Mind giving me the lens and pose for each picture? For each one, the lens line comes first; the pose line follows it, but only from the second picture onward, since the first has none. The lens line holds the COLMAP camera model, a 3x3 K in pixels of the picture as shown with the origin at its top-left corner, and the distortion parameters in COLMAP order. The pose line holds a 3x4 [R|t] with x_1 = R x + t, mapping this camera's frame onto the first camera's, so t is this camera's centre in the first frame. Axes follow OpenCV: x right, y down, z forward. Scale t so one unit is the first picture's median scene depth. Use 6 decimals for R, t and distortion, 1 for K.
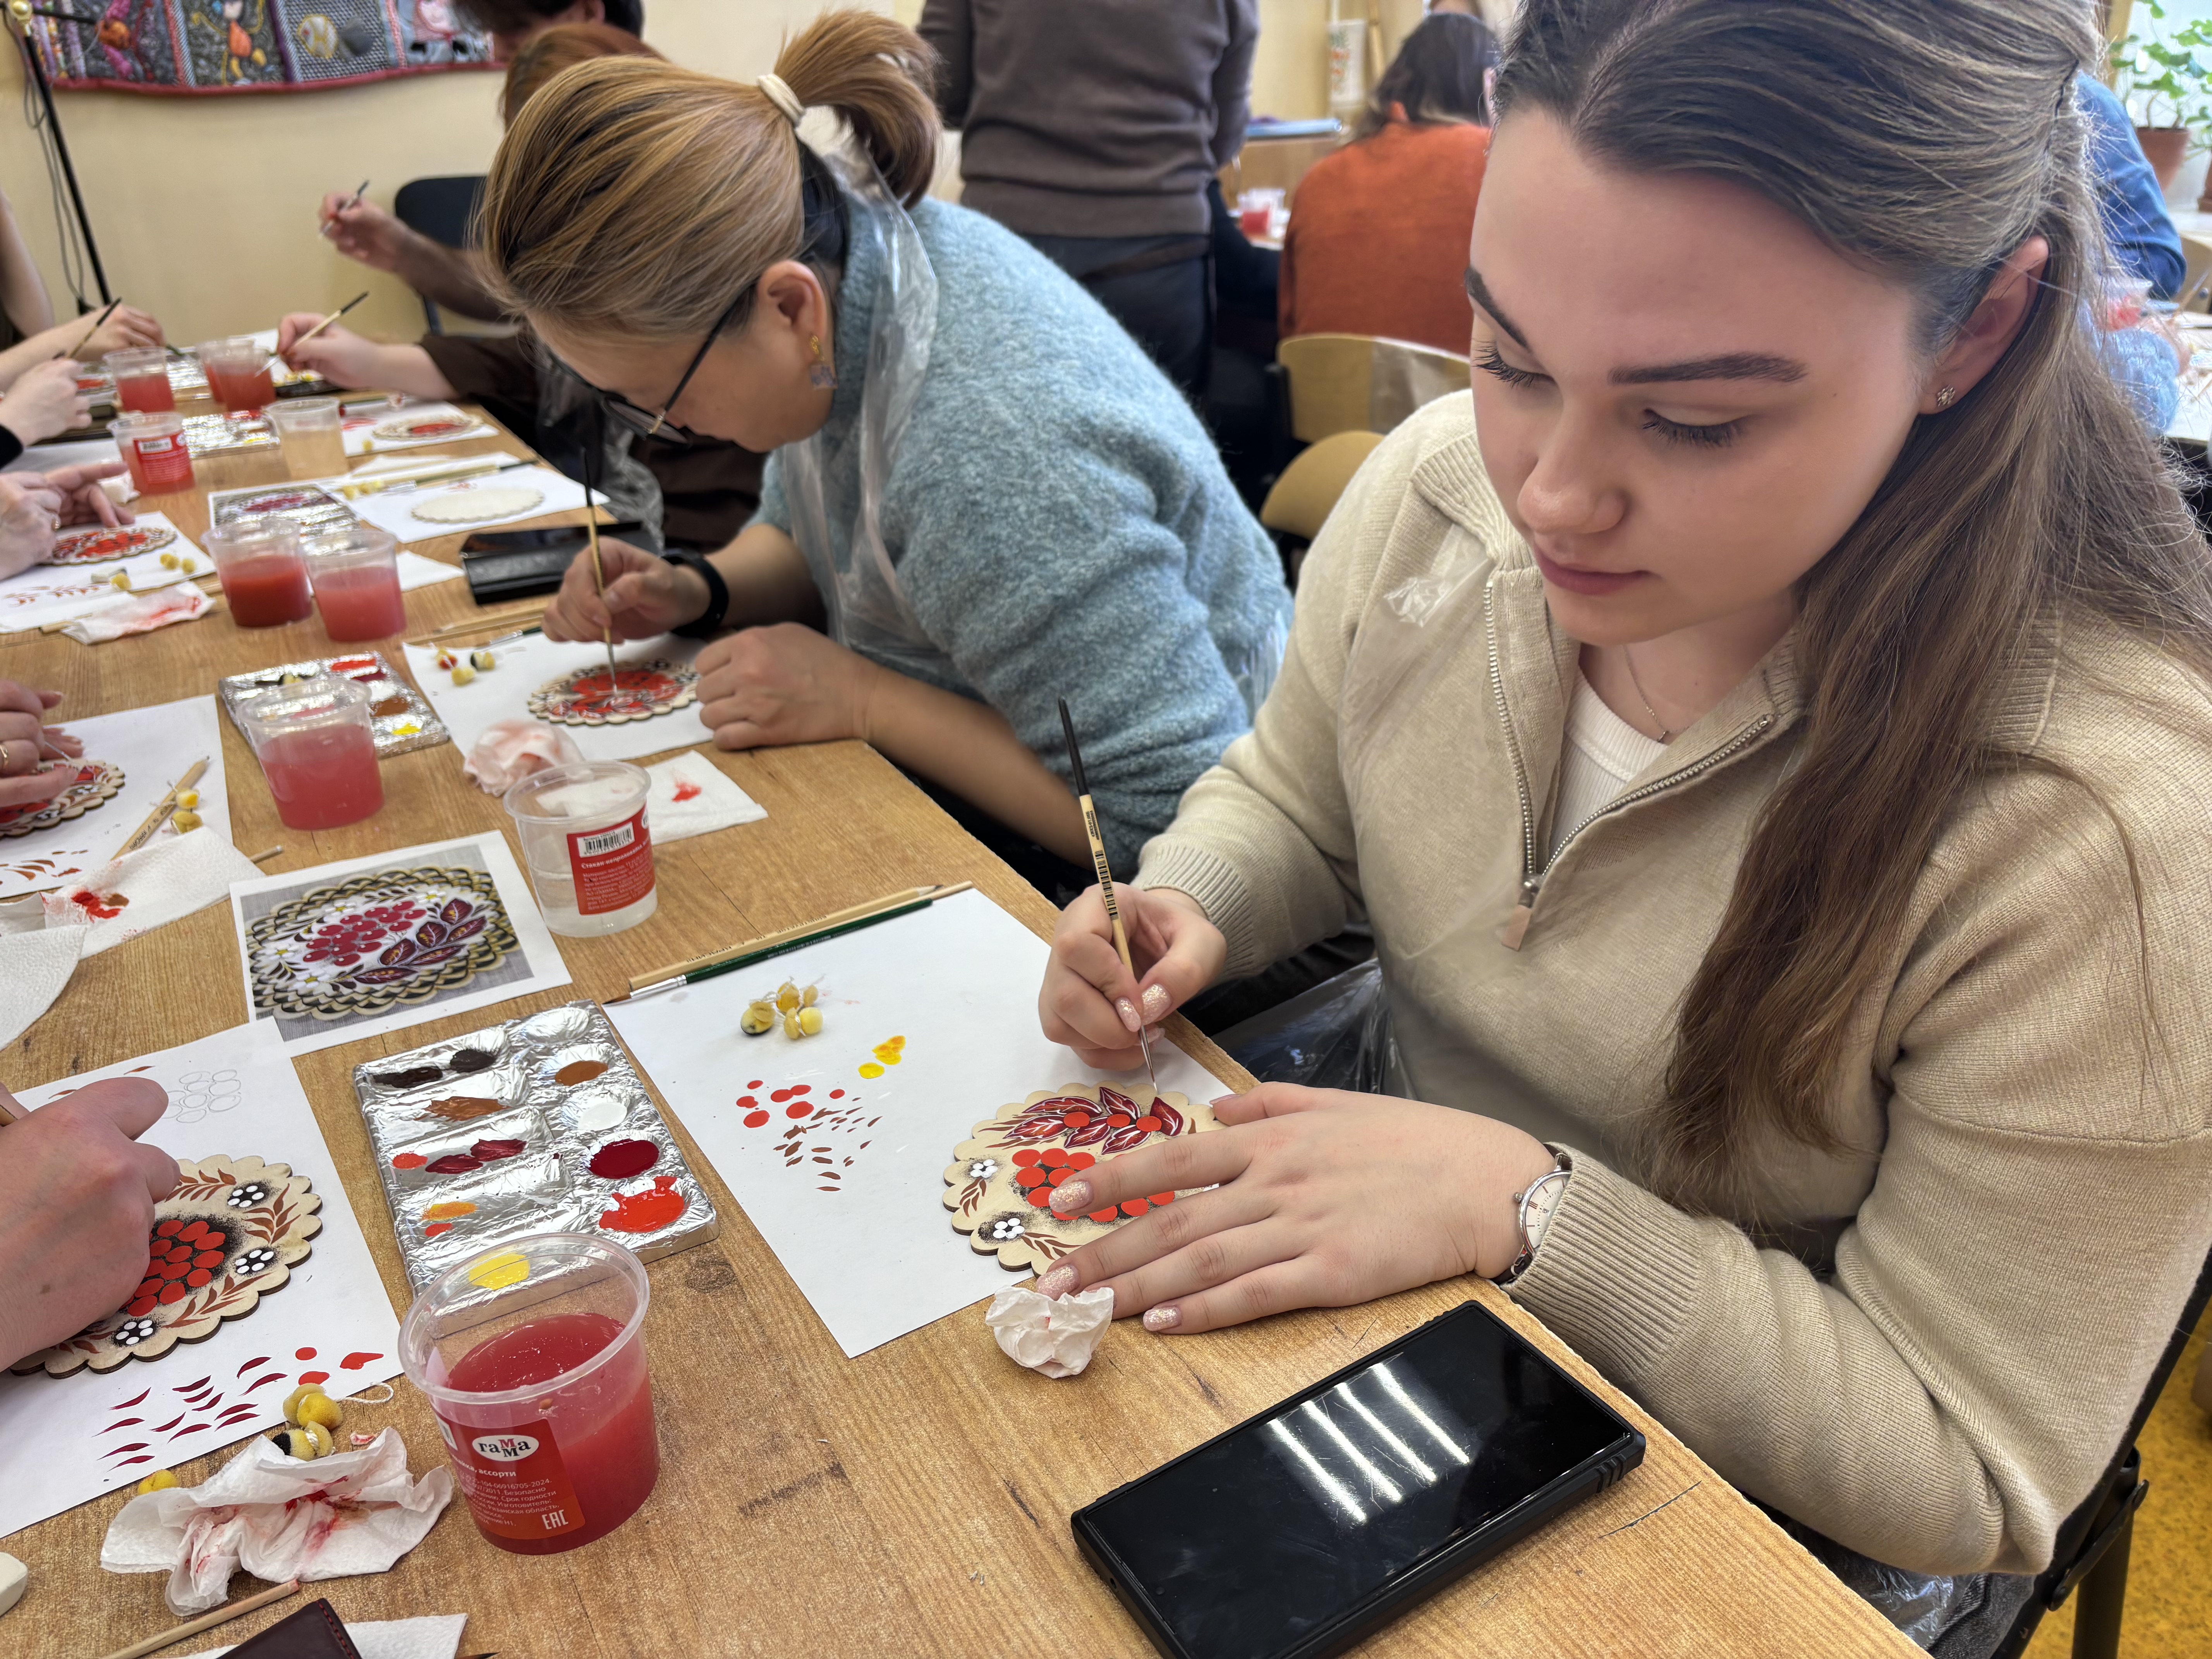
lens RADIAL K [[1640.4, 0, 1106.0], [0, 1640.4, 829.5], [0, 0, 1]] dist [0.030314, -0.041865]
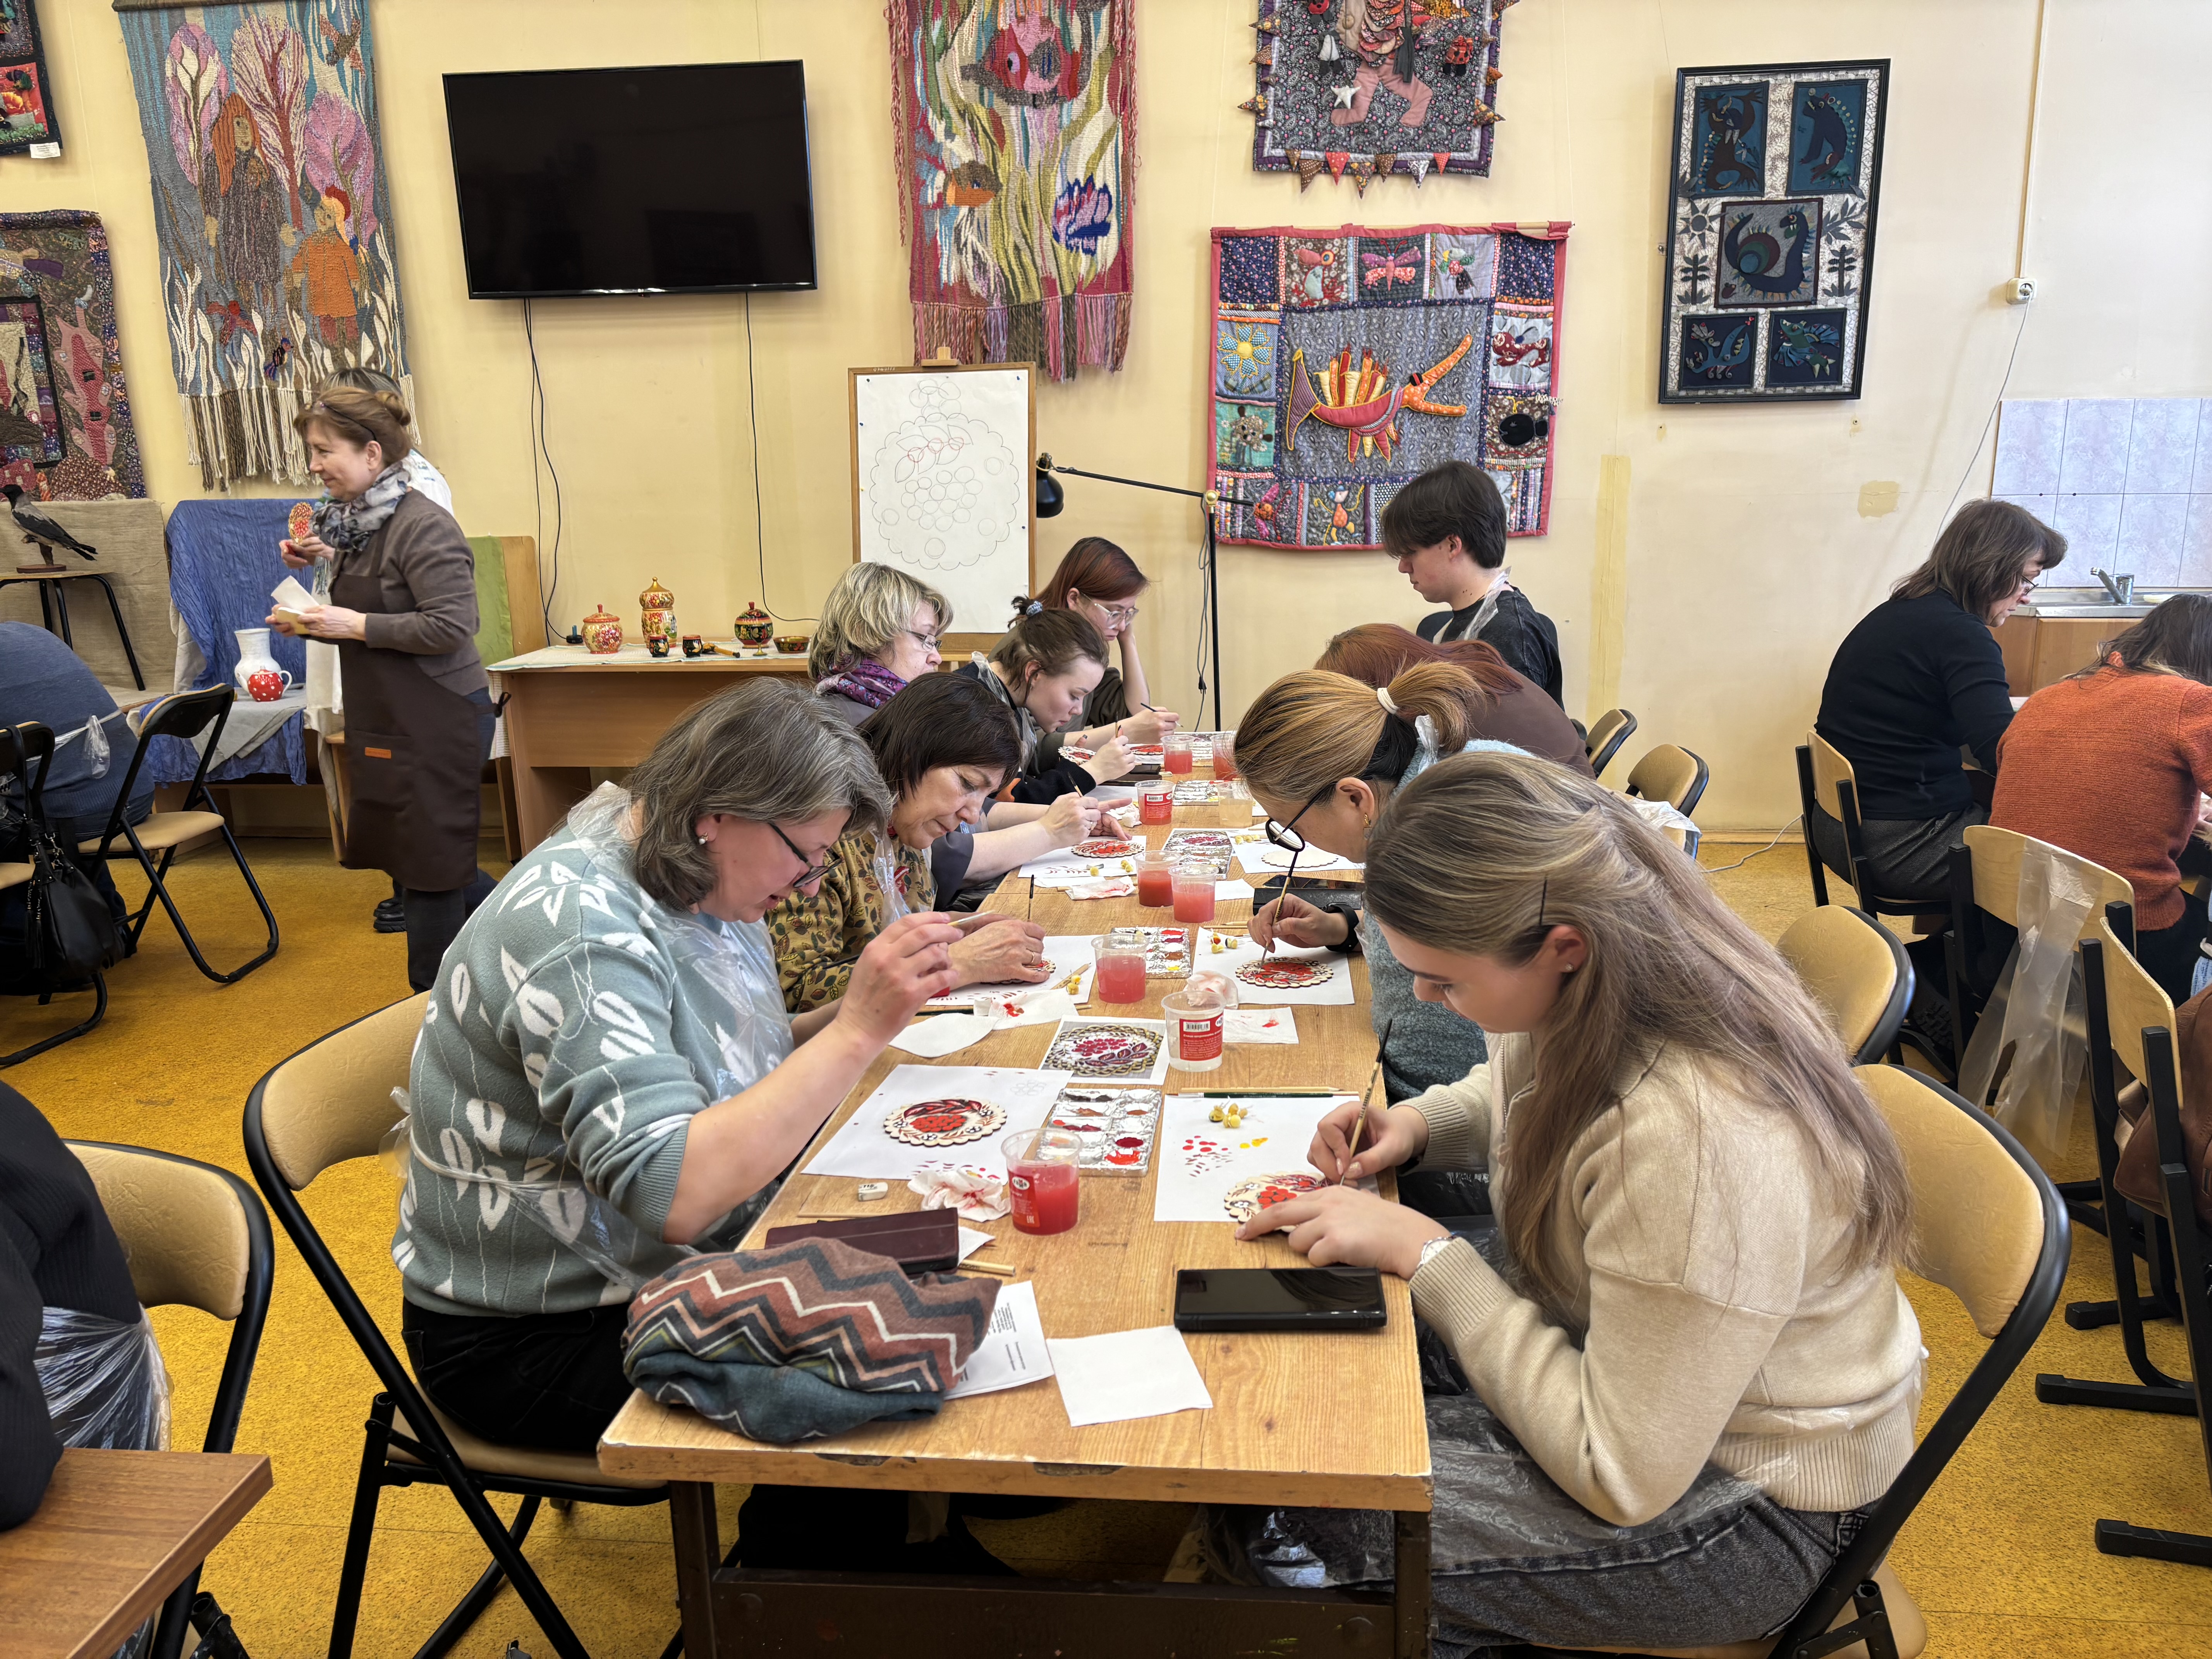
lens RADIAL K [[1640.4, 0, 1106.0], [0, 1640.4, 829.5], [0, 0, 1]] dist [0.030314, -0.041865]
pose [[0.799664, 0.140606, -0.583752, 0.620527], [-0.259213, 0.957776, -0.124393, 0.044634], [0.541613, 0.250789, 0.802346, -0.638742]]
